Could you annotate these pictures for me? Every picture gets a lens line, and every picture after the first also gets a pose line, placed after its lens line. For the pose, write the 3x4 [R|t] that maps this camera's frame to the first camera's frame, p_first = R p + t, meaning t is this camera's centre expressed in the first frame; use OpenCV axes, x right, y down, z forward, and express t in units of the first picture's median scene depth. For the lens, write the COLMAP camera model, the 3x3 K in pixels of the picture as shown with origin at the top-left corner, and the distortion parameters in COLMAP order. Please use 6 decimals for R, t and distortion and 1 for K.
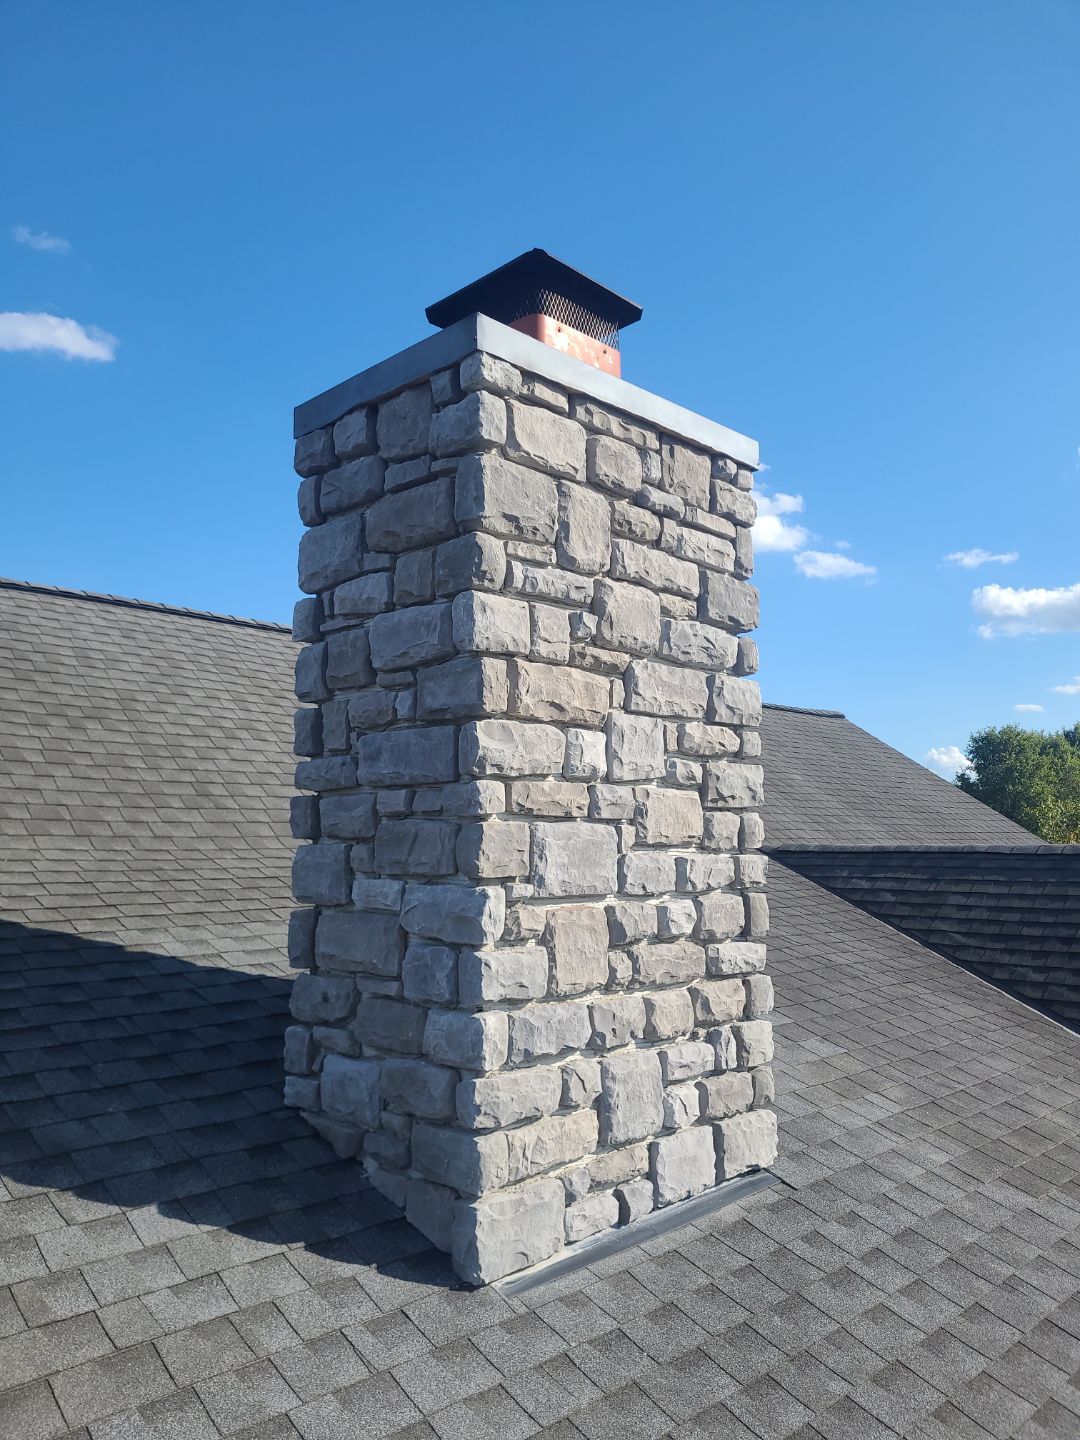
lens RADIAL K [[1079.3, 0, 535.5], [0, 1079.3, 741.1], [0, 0, 1]] dist [0.083433, -0.056199]
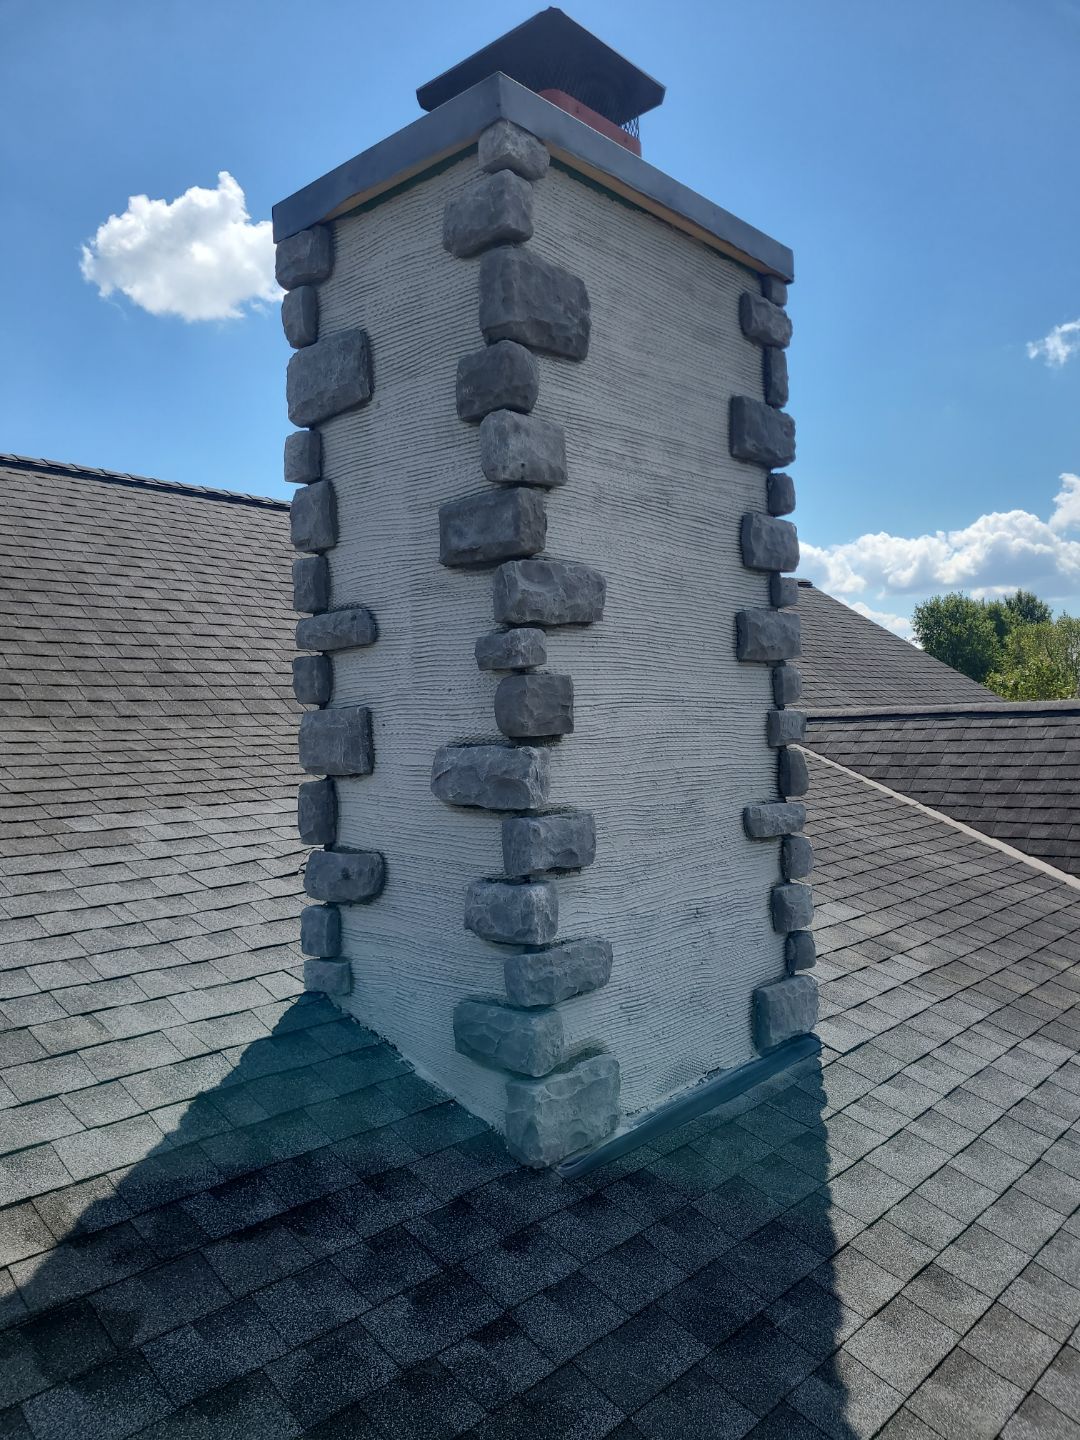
lens RADIAL K [[1090.4, 0, 540.0], [0, 1090.4, 720.0], [0, 0, 1]] dist [0.090631, -0.060036]
pose [[0.998277, -0.028991, 0.051023, -0.067384], [0.024345, 0.995695, 0.089435, 0.025862], [-0.053396, -0.088039, 0.994685, 0.079102]]
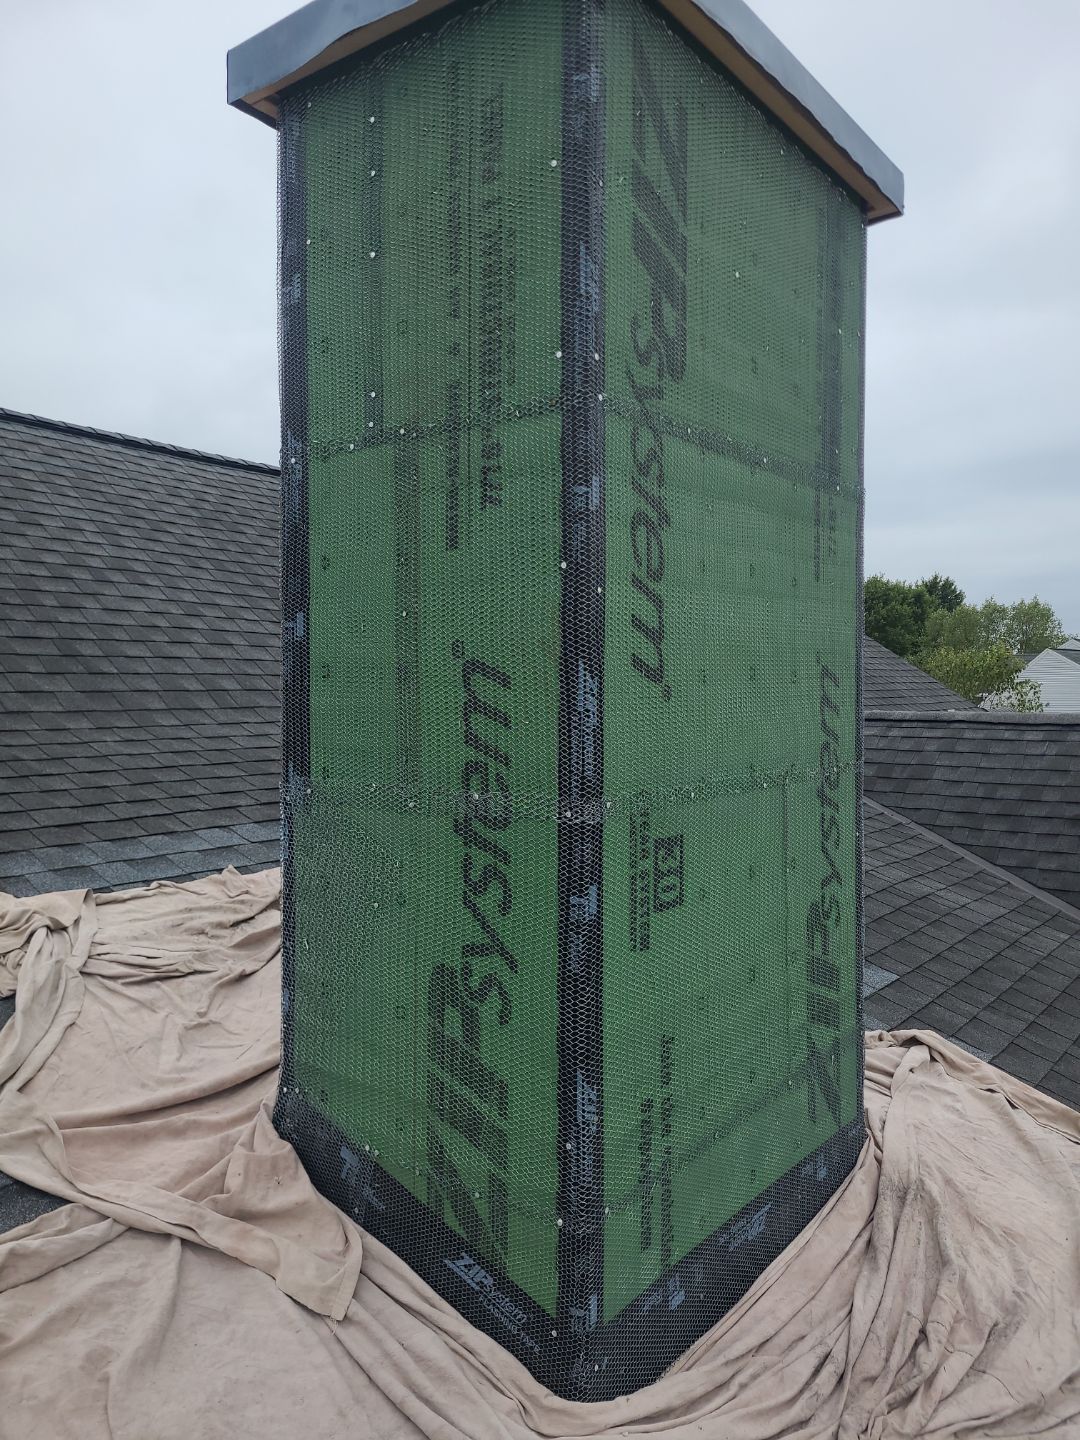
lens RADIAL K [[1078.8, 0, 543.0], [0, 1078.8, 702.6], [0, 0, 1]] dist [0.076258, -0.059288]
pose [[0.992011, 0.002788, 0.126121, -0.123003], [-0.016523, 0.994015, 0.107989, -0.012181], [-0.125065, -0.109211, 0.986120, 0.333180]]
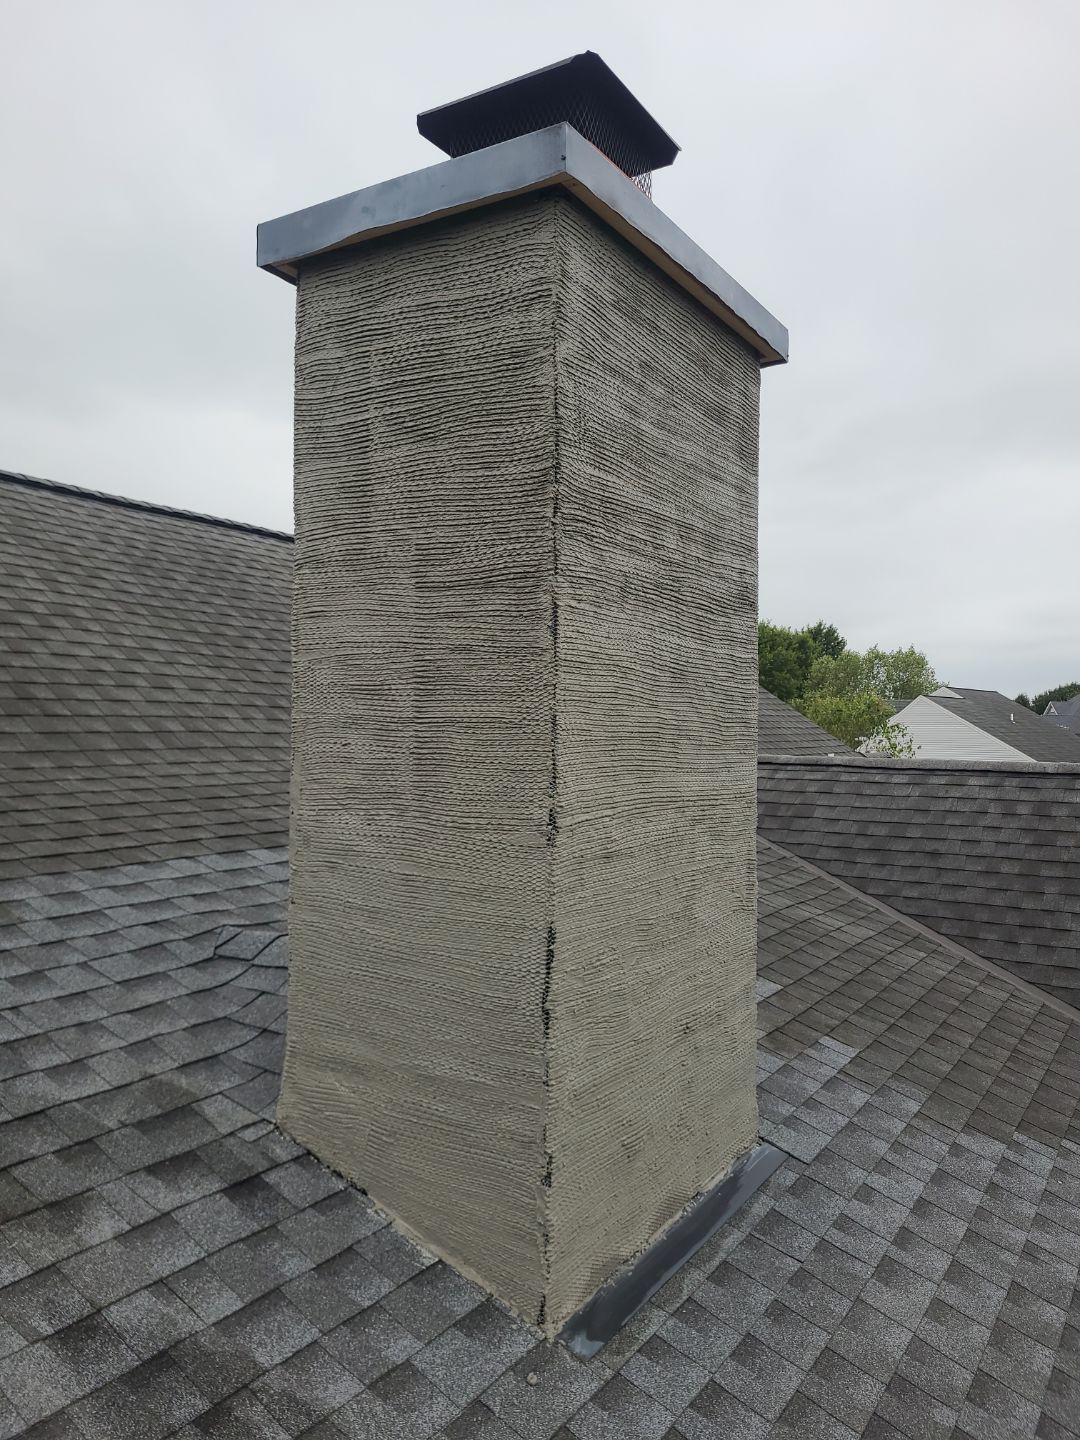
lens RADIAL K [[1084.6, 0, 540.0], [0, 1084.6, 720.0], [0, 0, 1]] dist [0.078742, -0.057888]
pose [[0.975390, 0.016591, 0.219862, -0.194158], [-0.036239, 0.995667, 0.085634, -0.035708], [-0.217488, -0.091494, 0.971765, 0.183601]]
